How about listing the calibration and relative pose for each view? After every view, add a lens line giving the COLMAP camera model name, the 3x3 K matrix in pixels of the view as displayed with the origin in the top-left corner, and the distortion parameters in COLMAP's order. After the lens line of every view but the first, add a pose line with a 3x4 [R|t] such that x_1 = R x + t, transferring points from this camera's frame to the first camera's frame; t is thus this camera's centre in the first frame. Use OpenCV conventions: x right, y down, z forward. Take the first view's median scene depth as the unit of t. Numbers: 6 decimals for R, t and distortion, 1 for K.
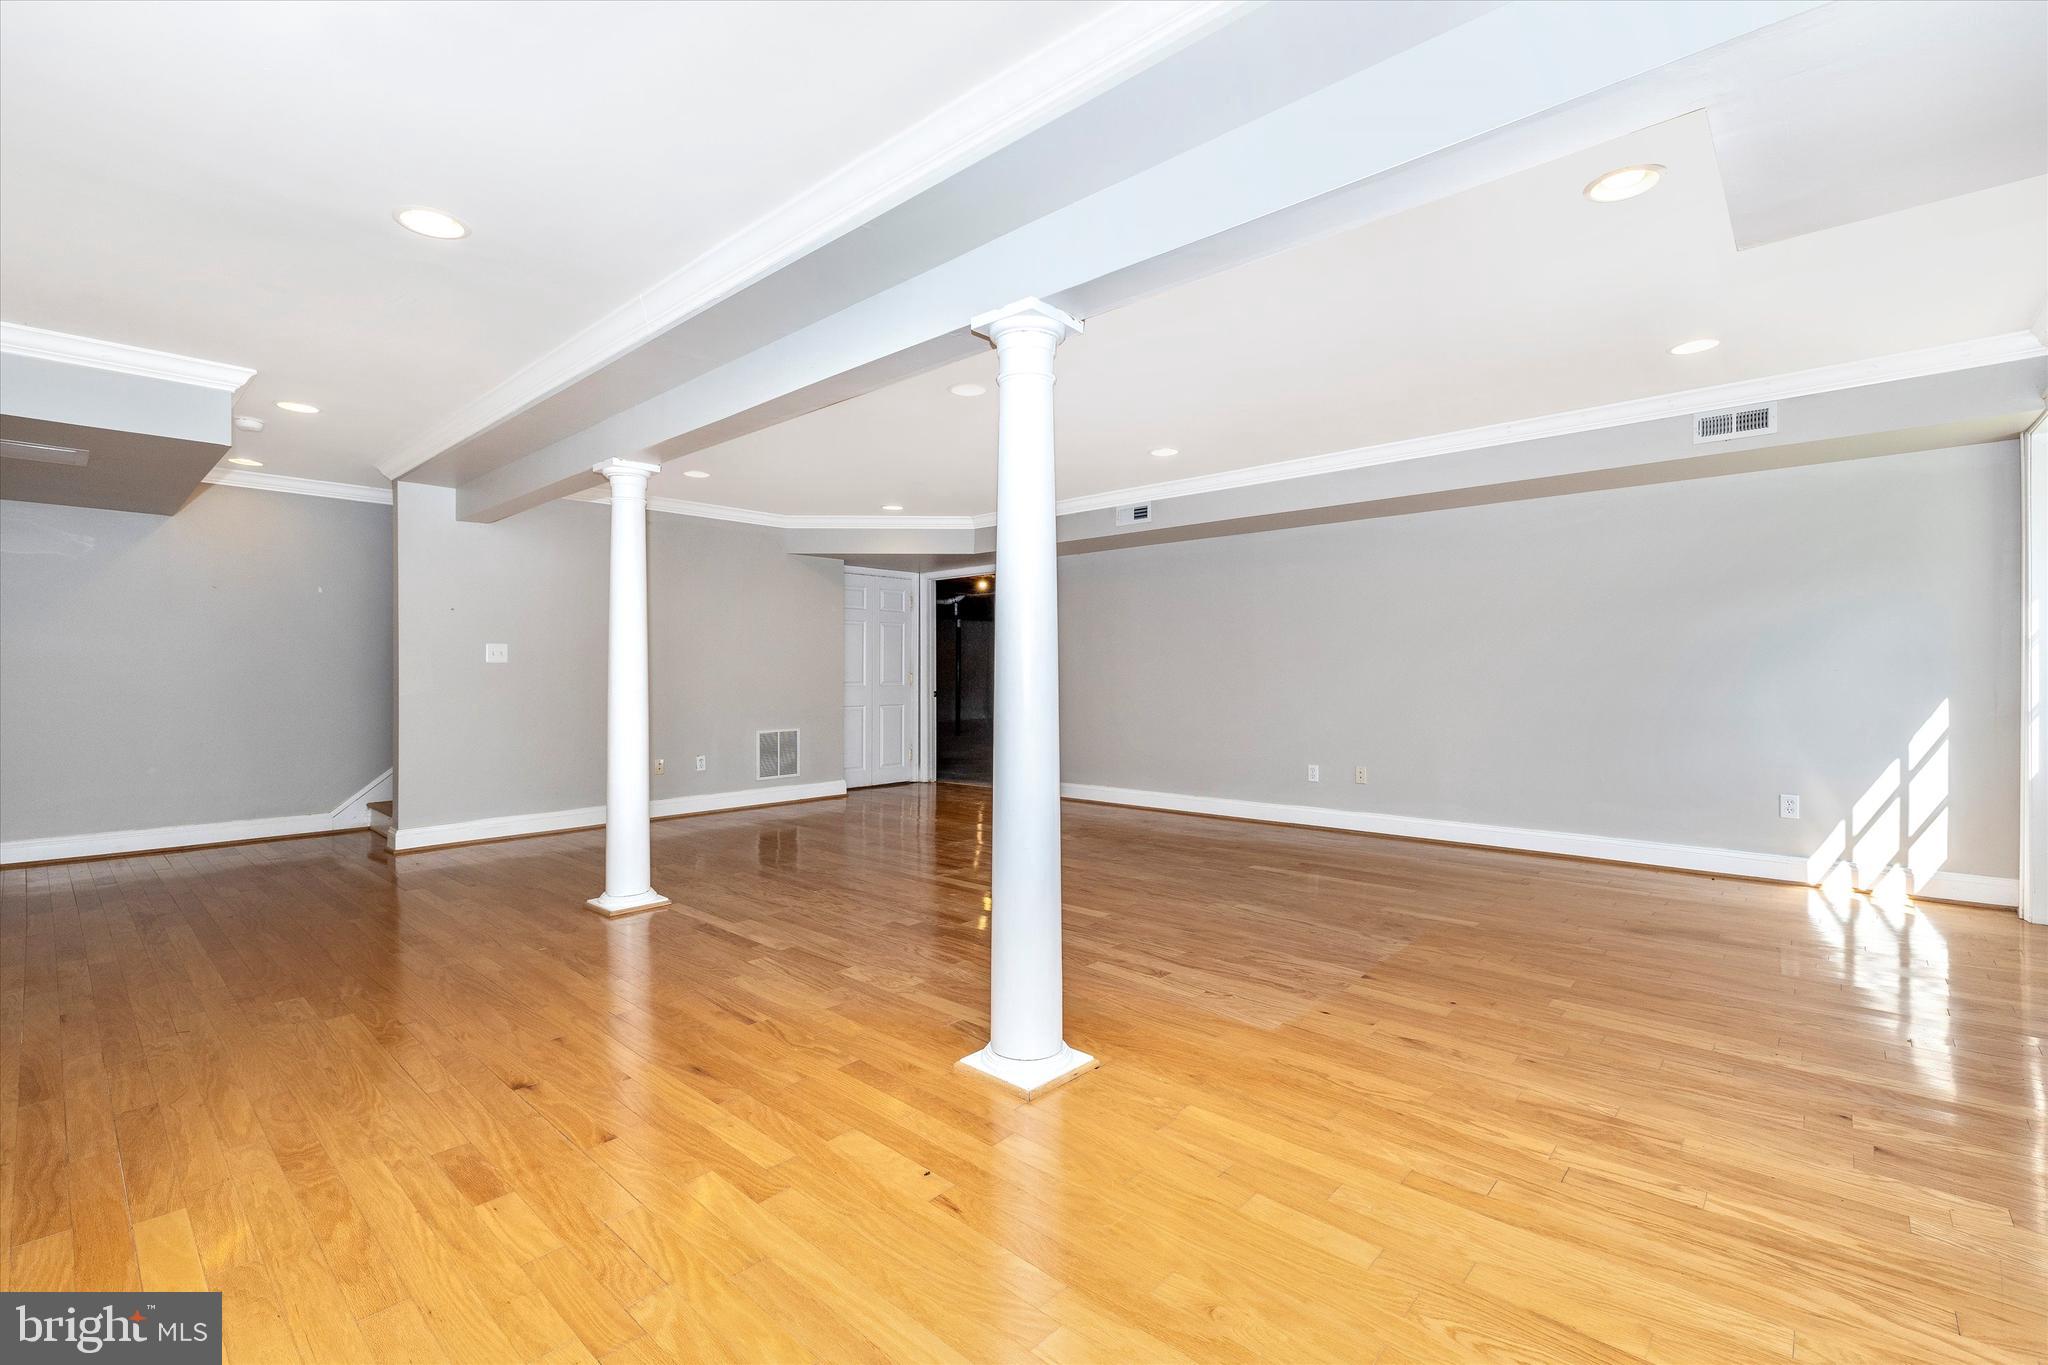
lens RADIAL K [[897.8, 0, 1026.7], [0, 897.8, 675.6], [0, 0, 1]] dist [-0.000880, -0.001251]
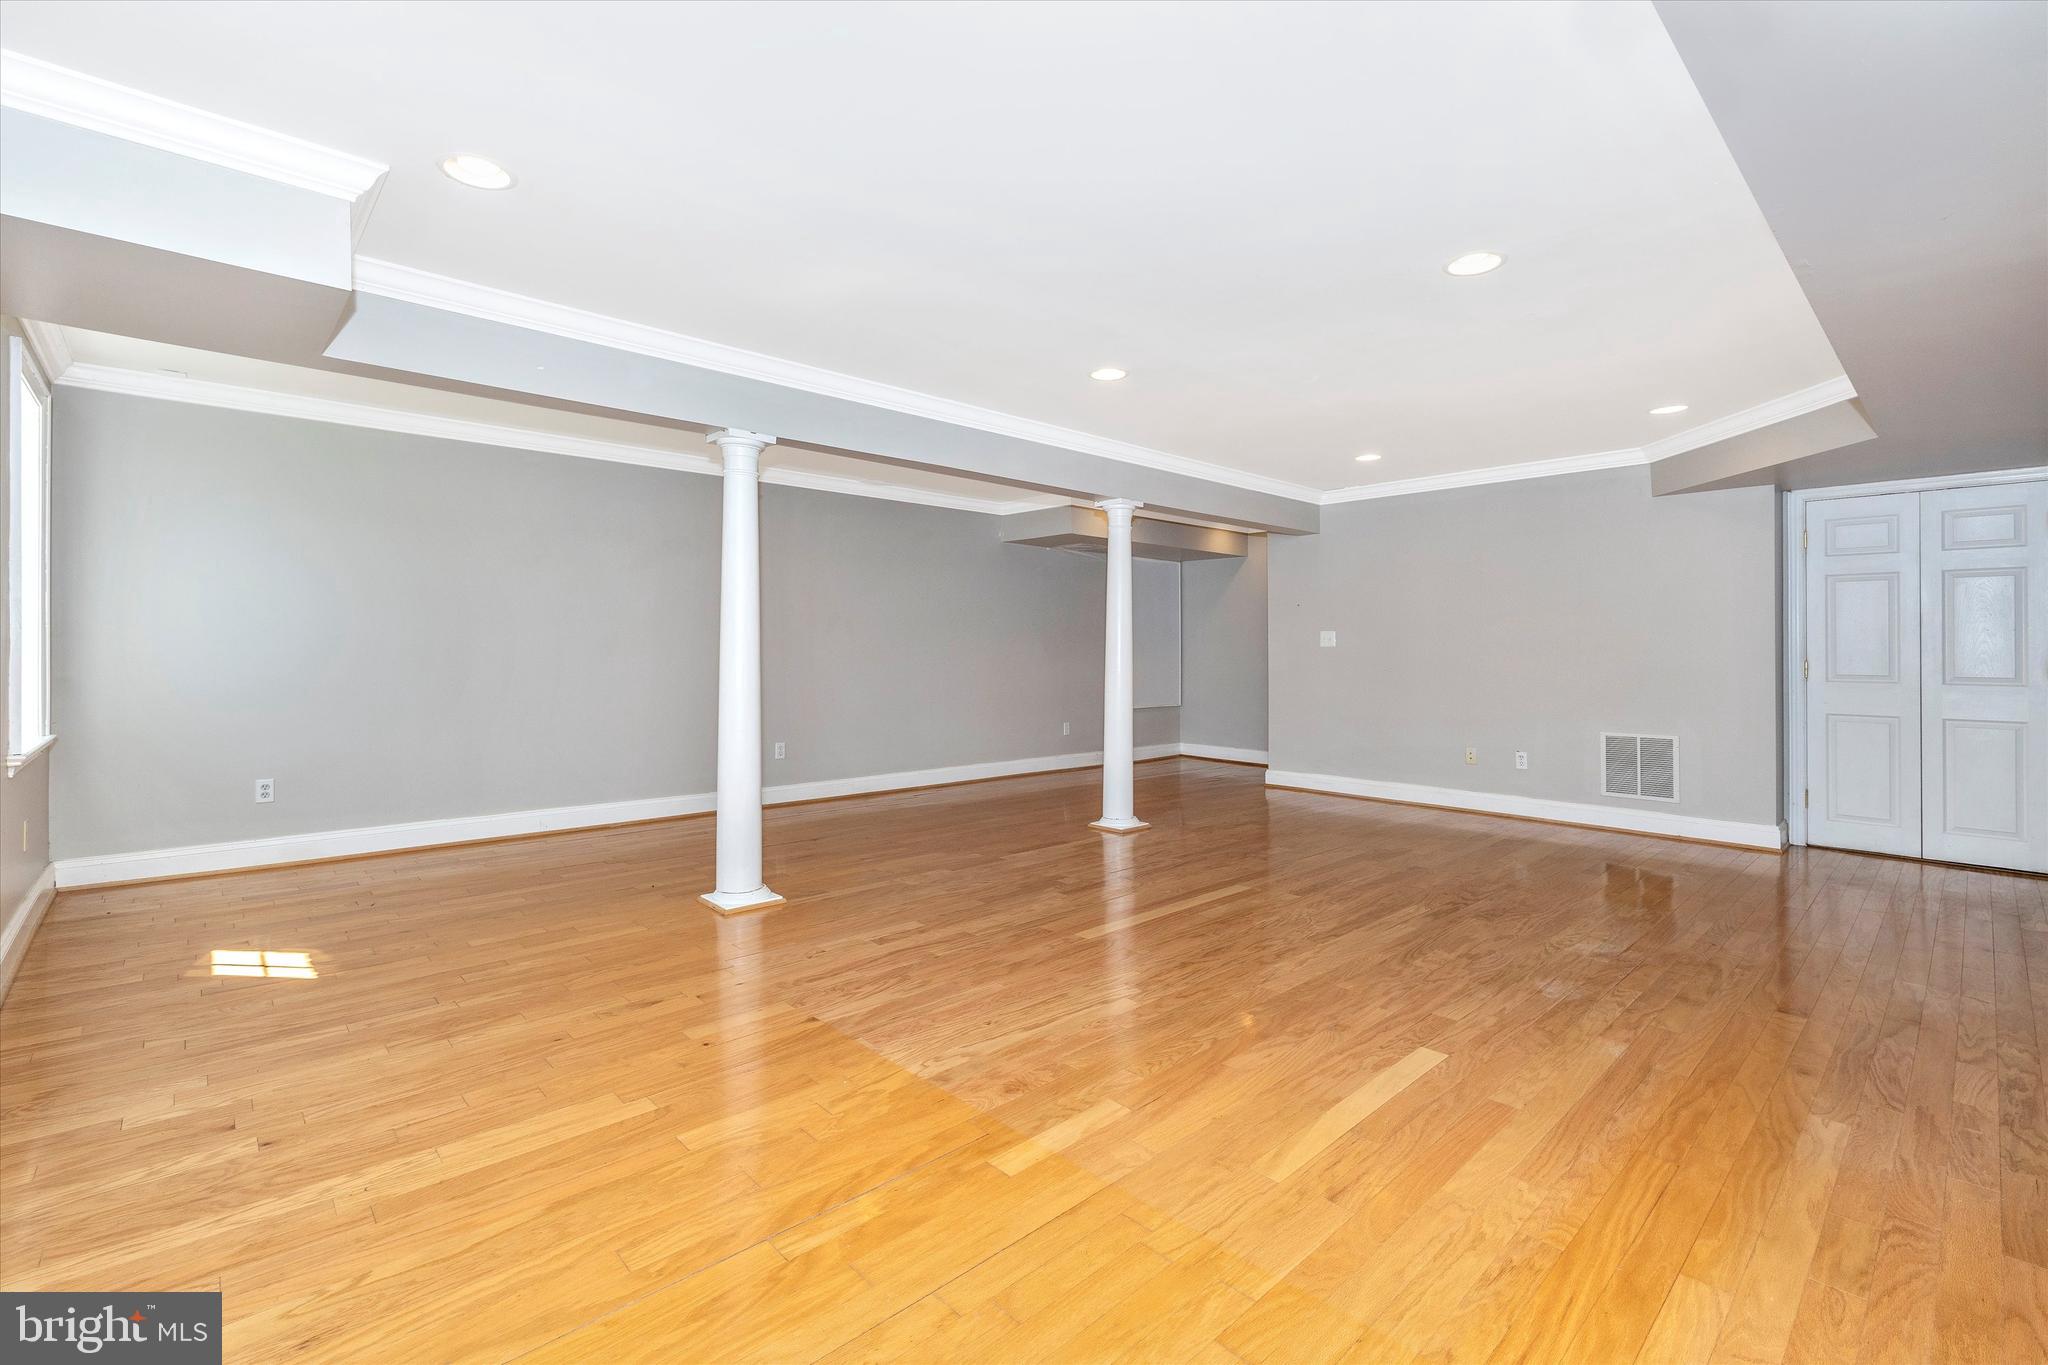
lens RADIAL K [[897.8, 0, 1027.2], [0, 897.8, 661.4], [0, 0, 1]] dist [-0.000880, -0.001251]
pose [[-0.084952, 0.014119, -0.996285, 1.170490], [-0.009051, 0.999847, 0.014941, -0.019335], [0.996344, 0.010286, -0.084811, 1.233615]]
